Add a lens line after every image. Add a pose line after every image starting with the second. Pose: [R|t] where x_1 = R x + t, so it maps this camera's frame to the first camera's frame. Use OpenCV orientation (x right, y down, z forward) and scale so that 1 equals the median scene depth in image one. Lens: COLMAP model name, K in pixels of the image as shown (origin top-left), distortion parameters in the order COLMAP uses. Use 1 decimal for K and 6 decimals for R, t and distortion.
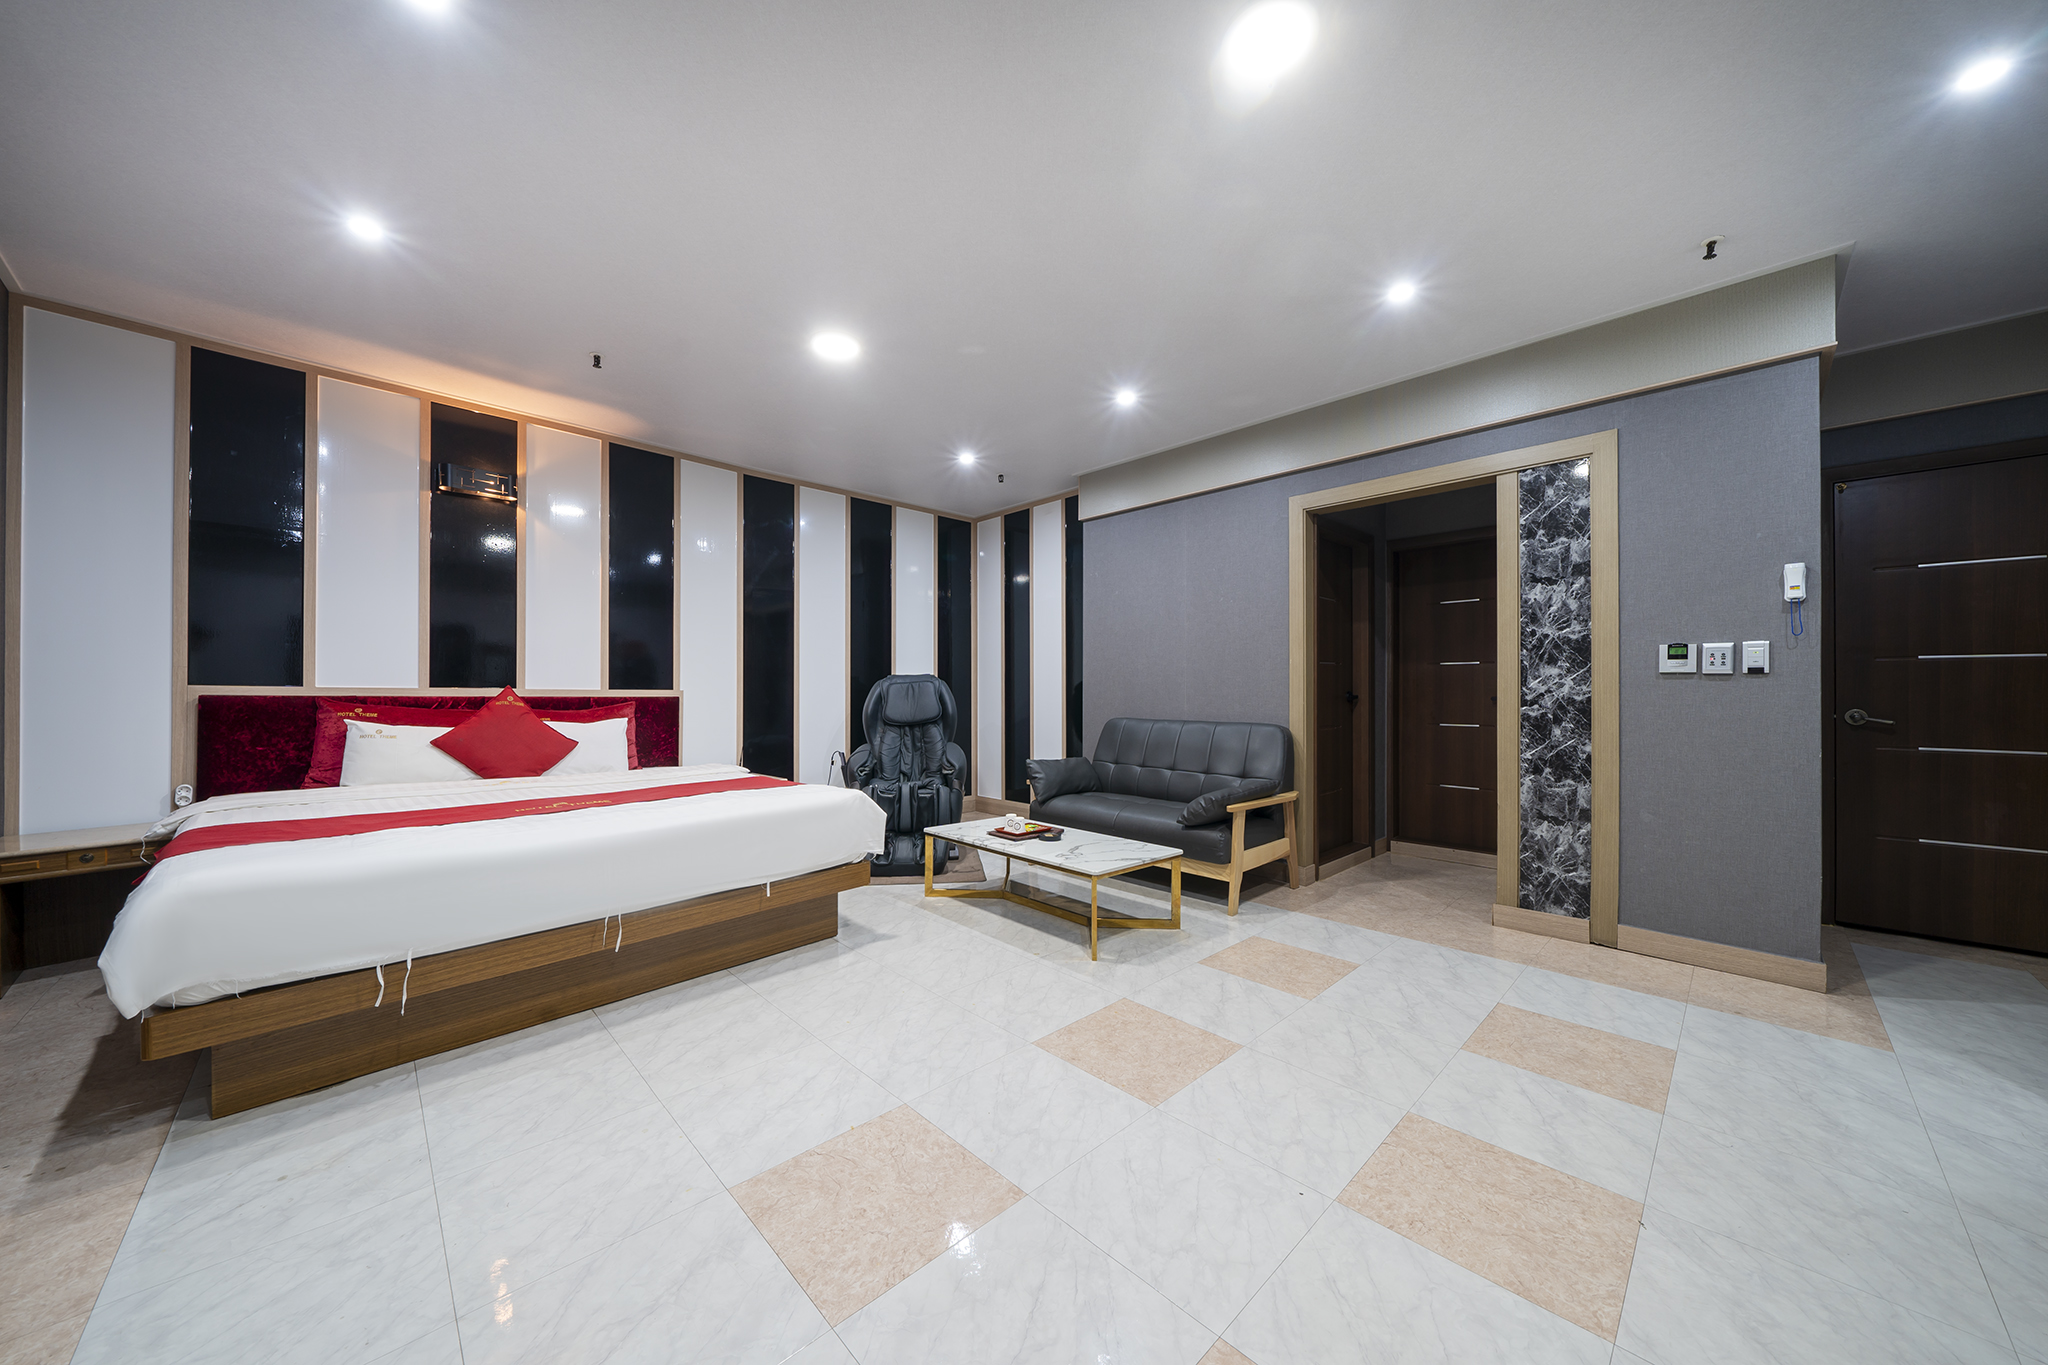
lens RADIAL K [[702.3, 0, 1020.5], [0, 702.3, 689.2], [0, 0, 1]] dist [-0.007534, 0.000123]
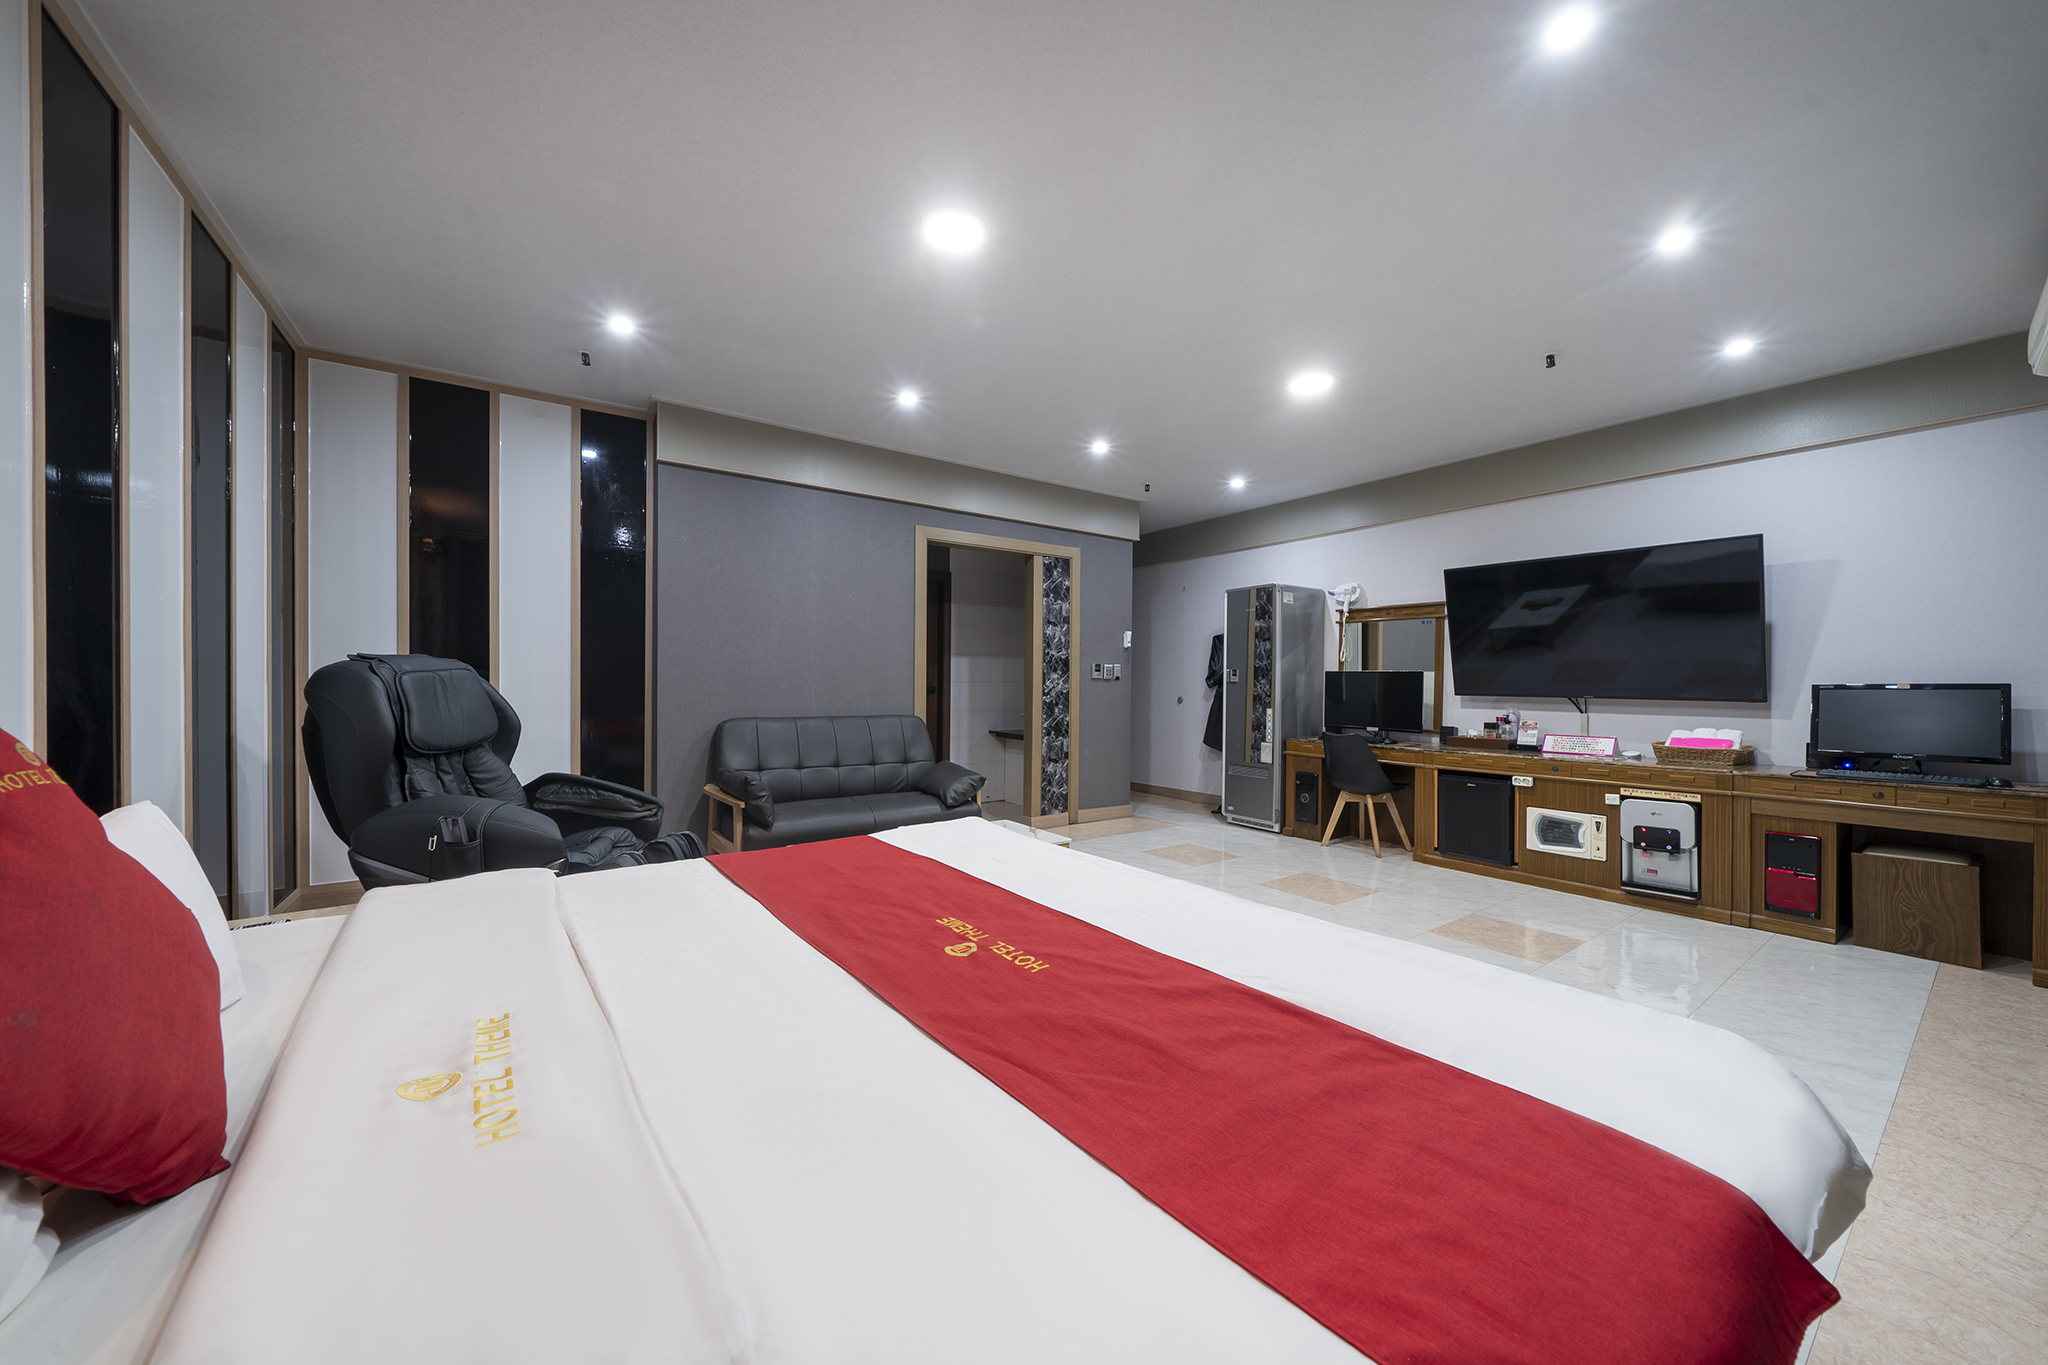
lens RADIAL K [[702.3, 0, 1020.5], [0, 702.3, 689.2], [0, 0, 1]] dist [-0.007534, 0.000123]
pose [[0.149654, -0.006754, 0.988715, -0.998141], [-0.008791, 0.999928, 0.008161, -0.006151], [-0.988699, -0.009913, 0.149584, 0.827911]]
